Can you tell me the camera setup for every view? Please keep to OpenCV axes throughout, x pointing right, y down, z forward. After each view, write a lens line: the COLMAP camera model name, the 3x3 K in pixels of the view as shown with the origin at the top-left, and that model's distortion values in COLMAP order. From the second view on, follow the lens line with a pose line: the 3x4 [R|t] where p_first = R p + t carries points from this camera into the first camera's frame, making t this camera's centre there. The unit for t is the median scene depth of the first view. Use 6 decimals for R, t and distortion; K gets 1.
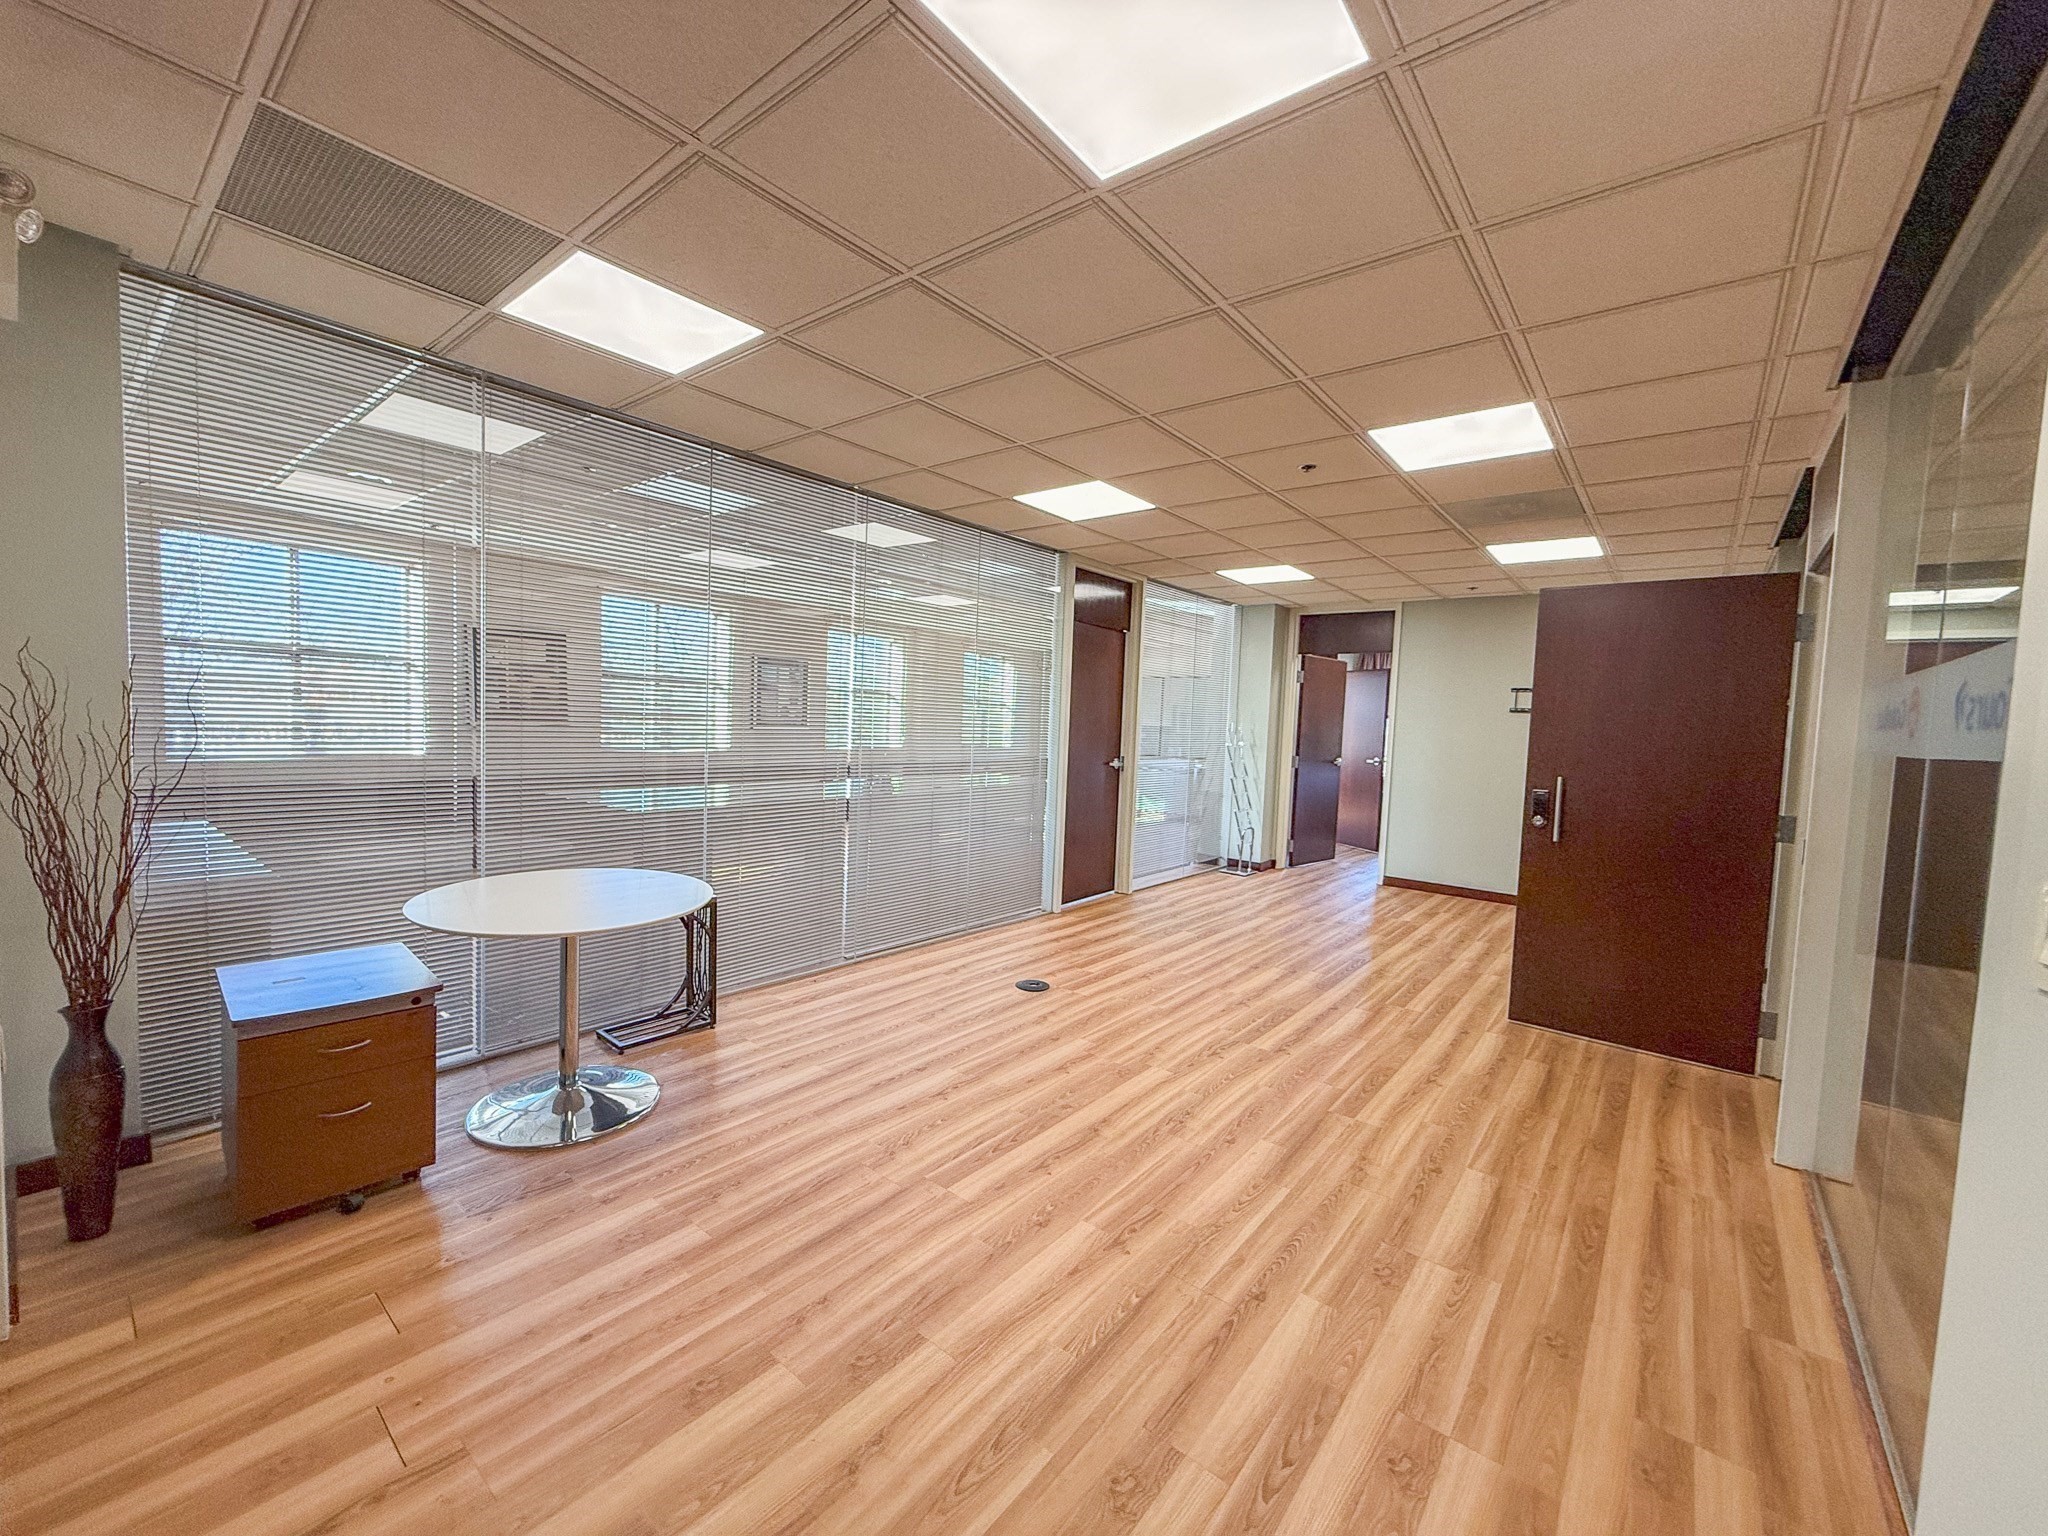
lens RADIAL K [[817.9, 0, 1017.5], [0, 817.9, 766.6], [0, 0, 1]] dist [0.002773, 0.000153]
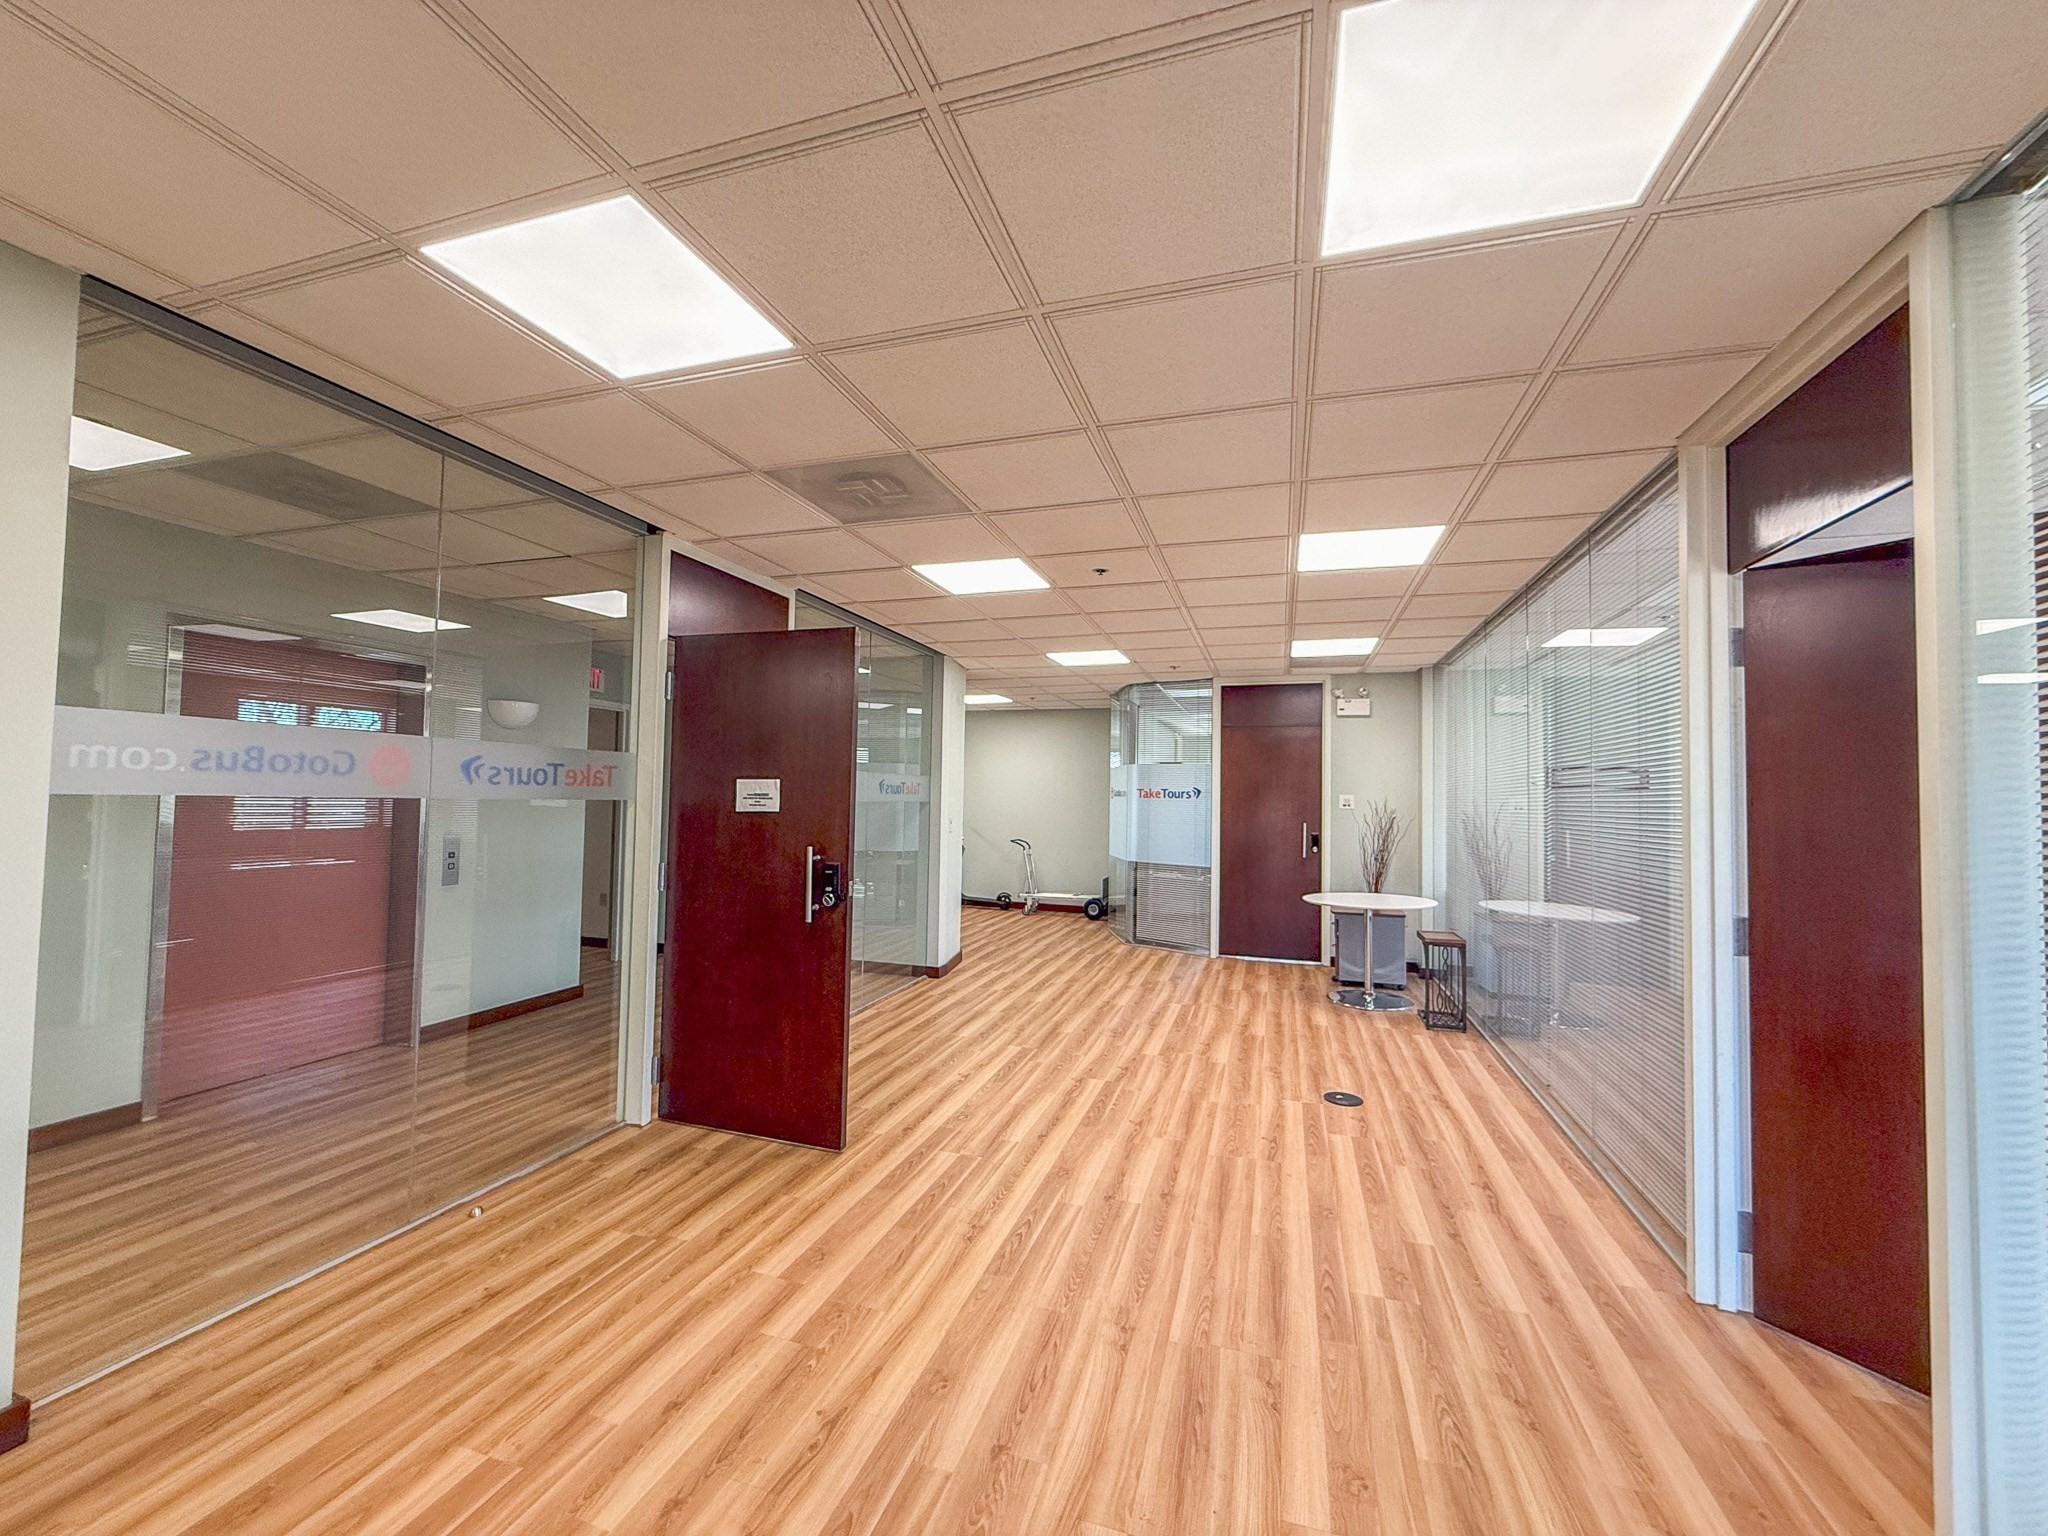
lens RADIAL K [[817.9, 0, 1017.5], [0, 817.9, 766.6], [0, 0, 1]] dist [0.002773, 0.000153]
pose [[-0.928281, -0.071363, -0.364969, 0.785720], [-0.077906, 0.996956, 0.003214, -0.087917], [0.363628, 0.031417, -0.931014, 1.858191]]
